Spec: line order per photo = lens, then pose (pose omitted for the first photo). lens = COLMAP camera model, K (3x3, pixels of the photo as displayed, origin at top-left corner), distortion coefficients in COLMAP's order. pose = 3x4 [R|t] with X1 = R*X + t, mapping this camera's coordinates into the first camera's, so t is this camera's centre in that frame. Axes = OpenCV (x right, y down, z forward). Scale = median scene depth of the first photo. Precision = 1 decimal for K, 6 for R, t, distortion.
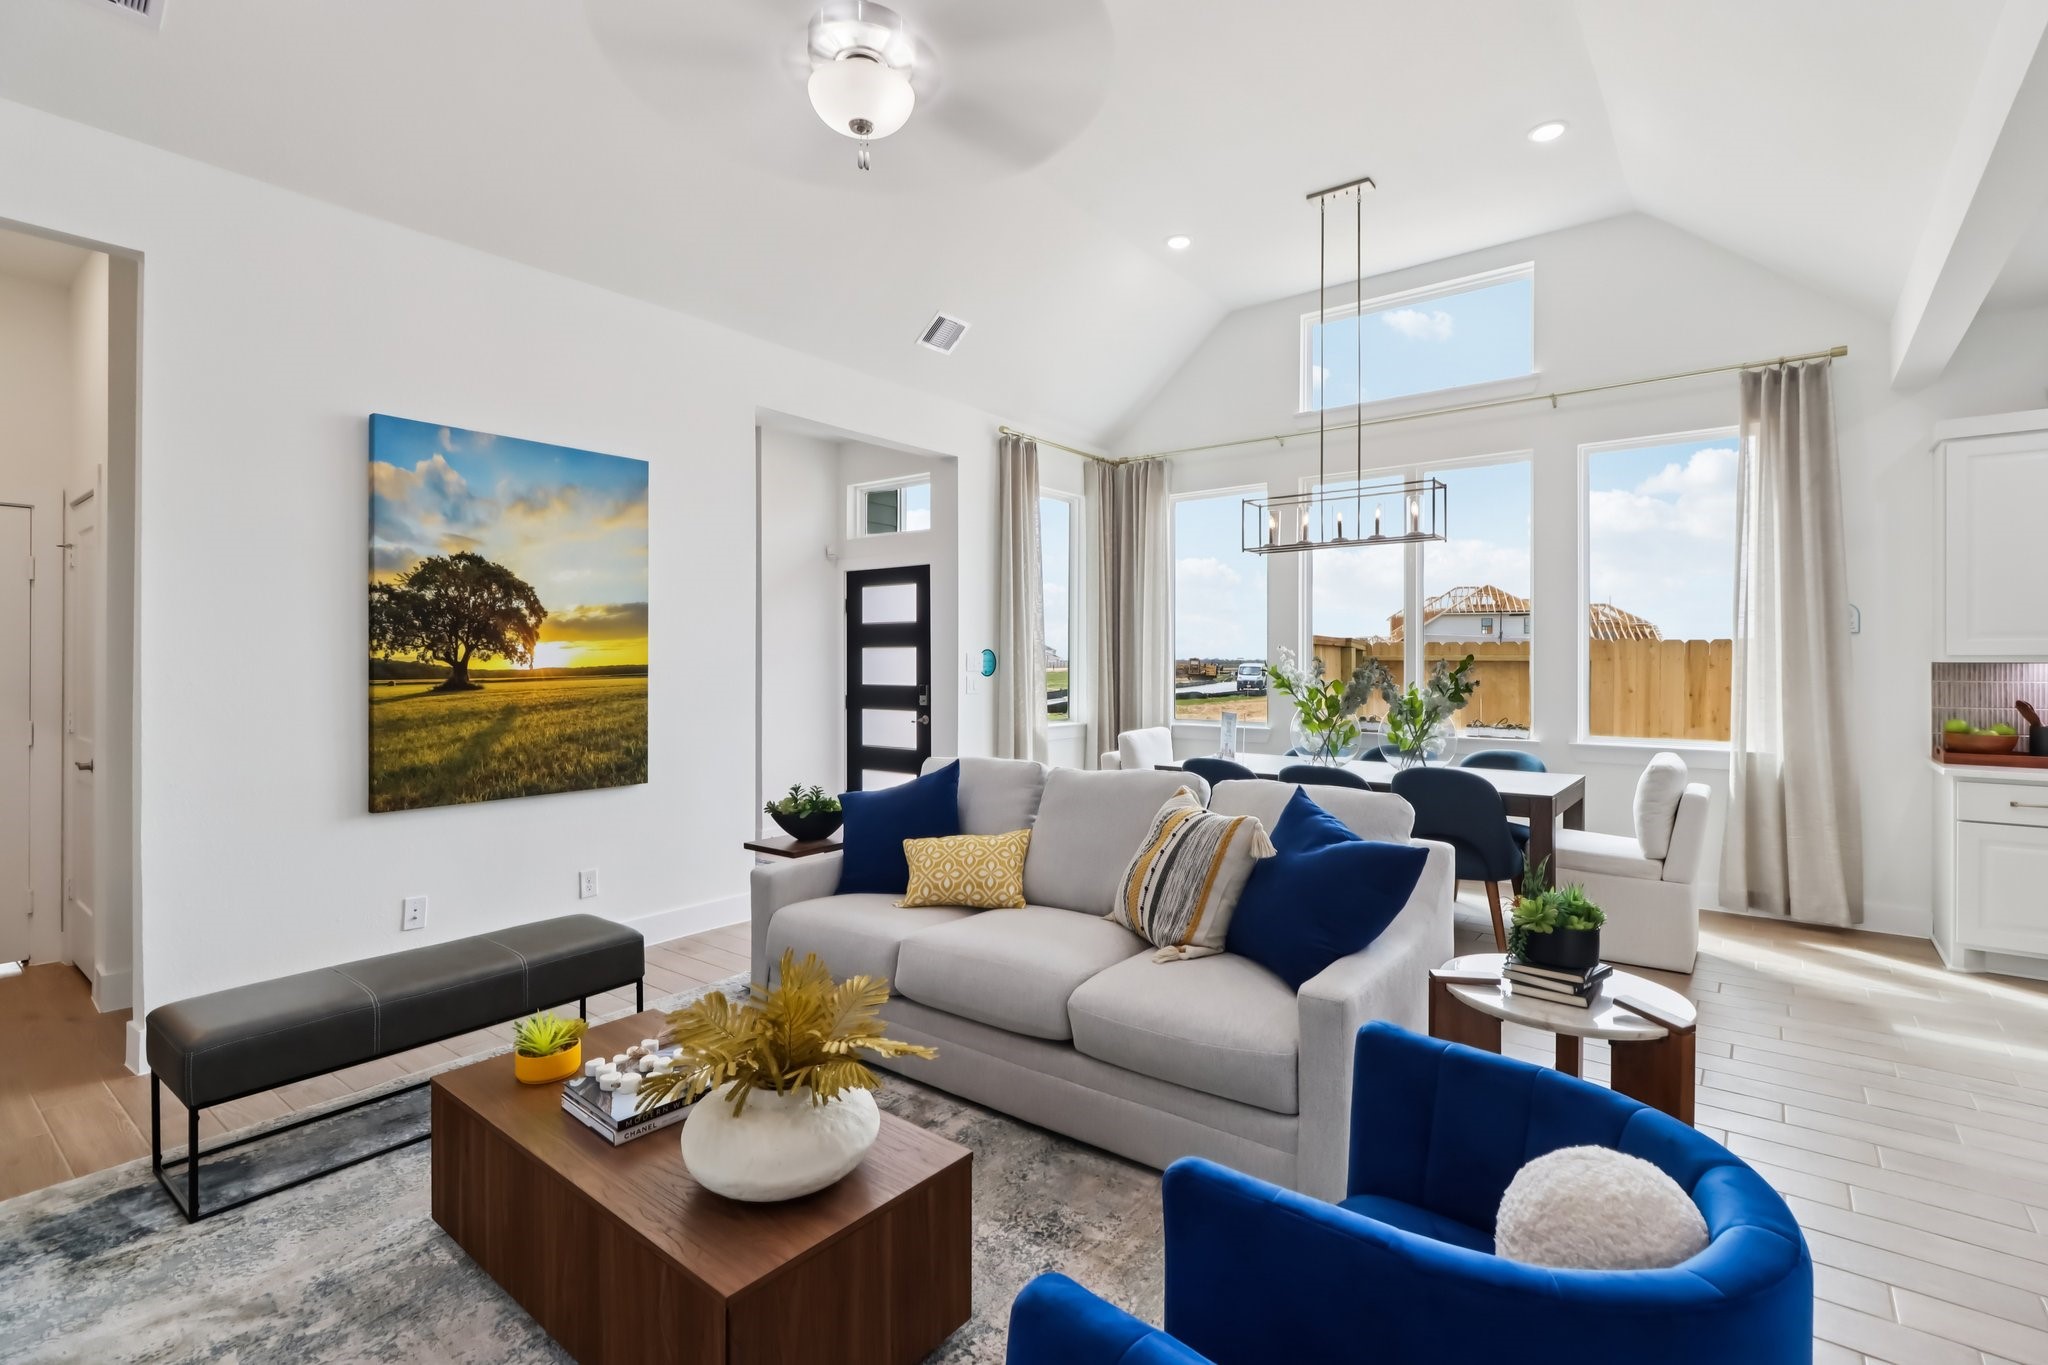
lens RADIAL K [[946.3, 0, 999.8], [0, 946.3, 679.8], [0, 0, 1]] dist [-0.021088, -0.000685]
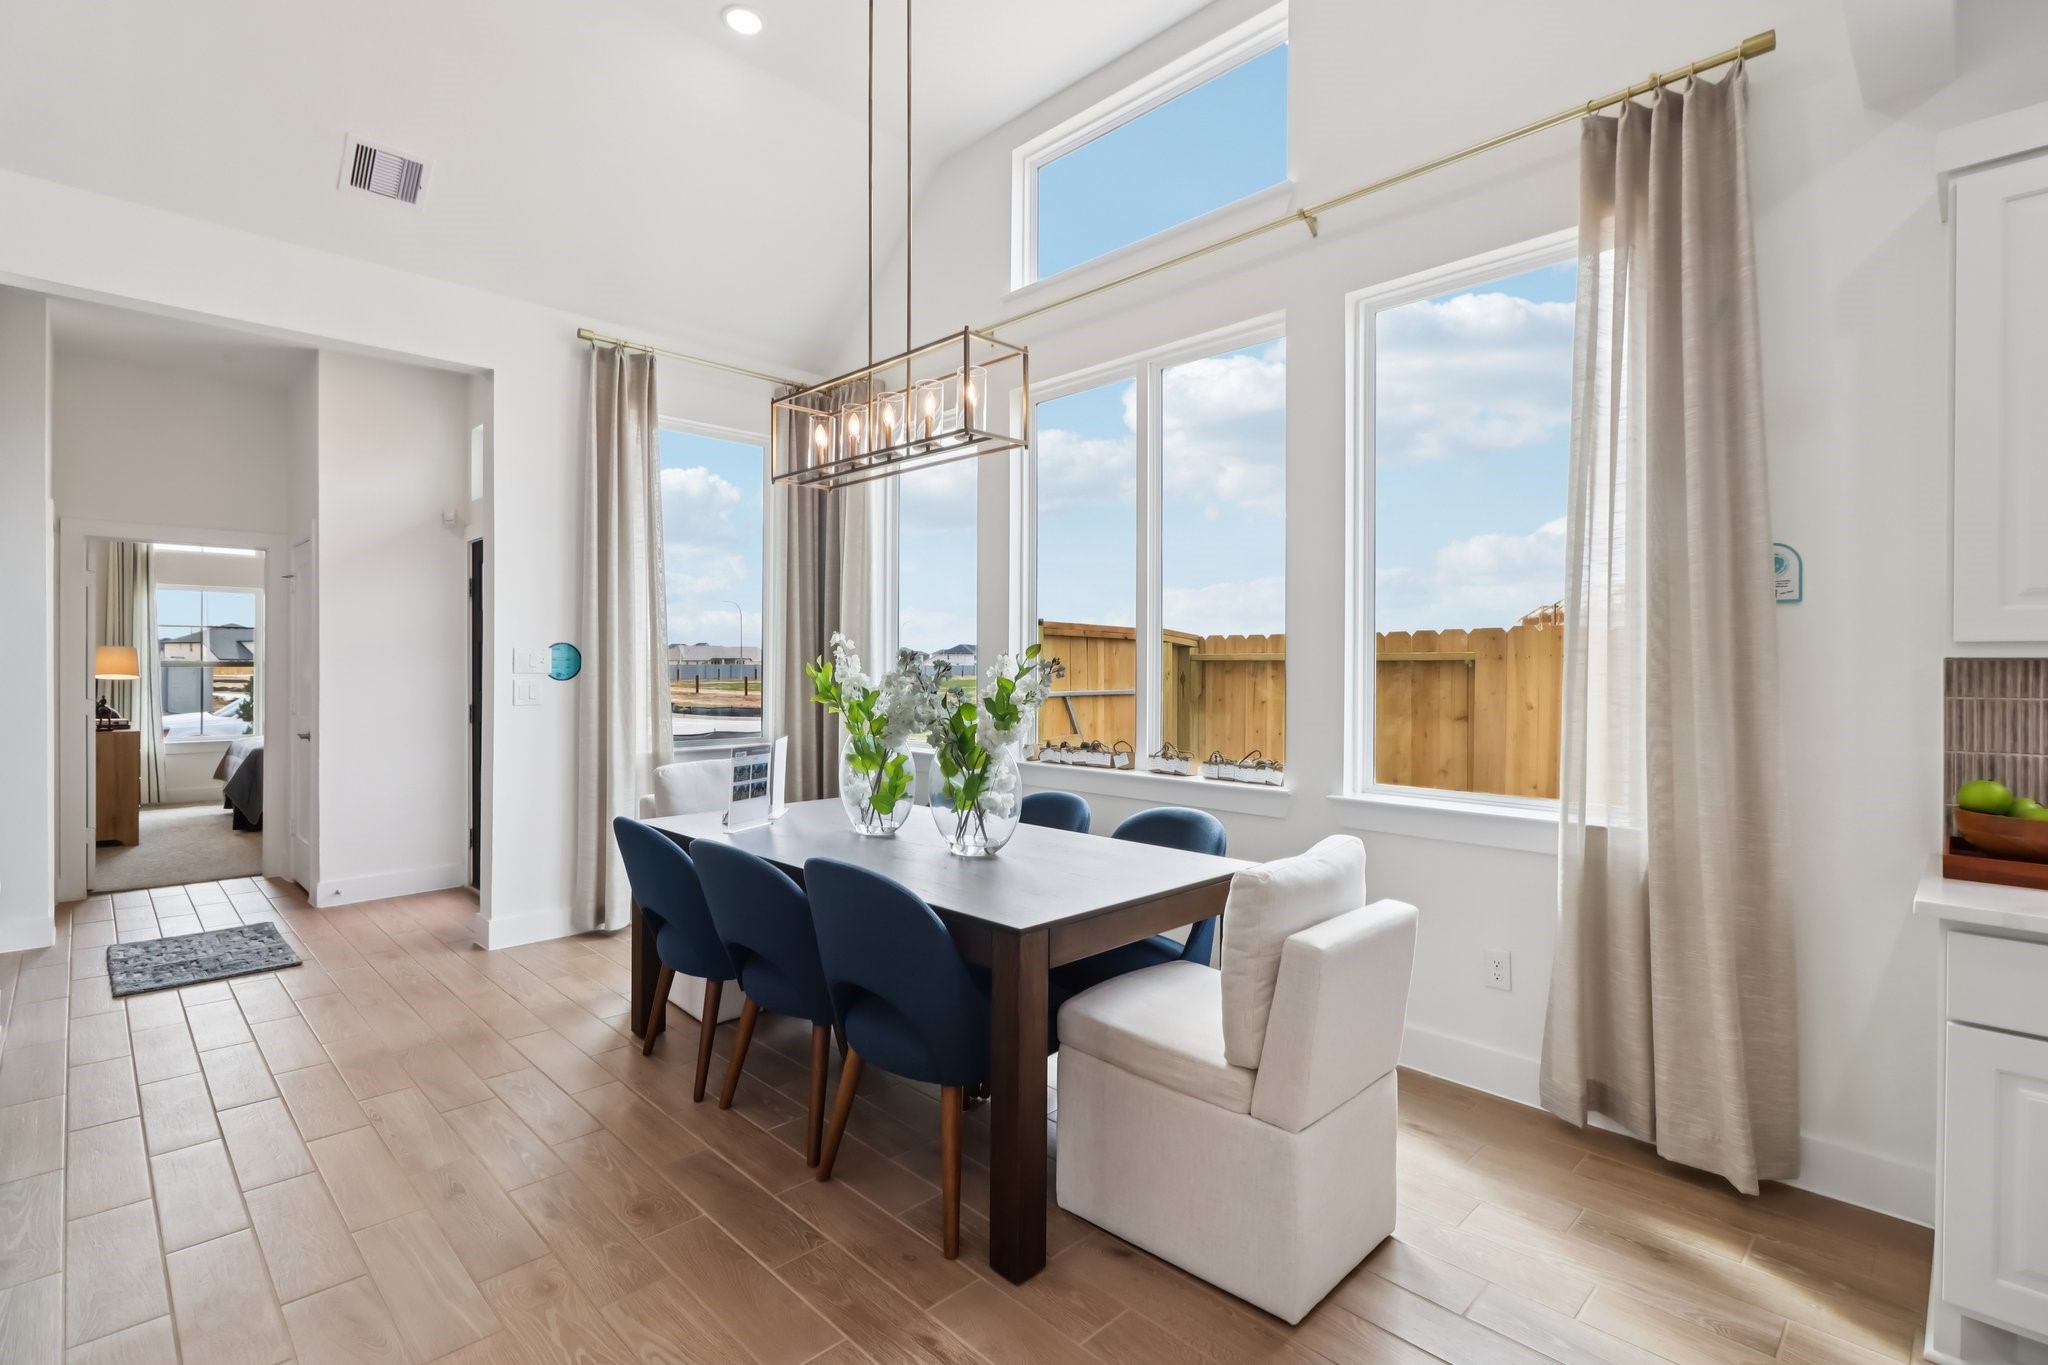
lens RADIAL K [[955.5, 0, 1024.0], [0, 955.5, 682.5], [0, 0, 1]] dist [0.001619, -0.000244]
pose [[0.994182, 0.002951, -0.107669, 0.540201], [-0.003066, 0.999995, -0.000902, -0.004050], [0.107666, 0.001227, 0.994186, 0.419184]]
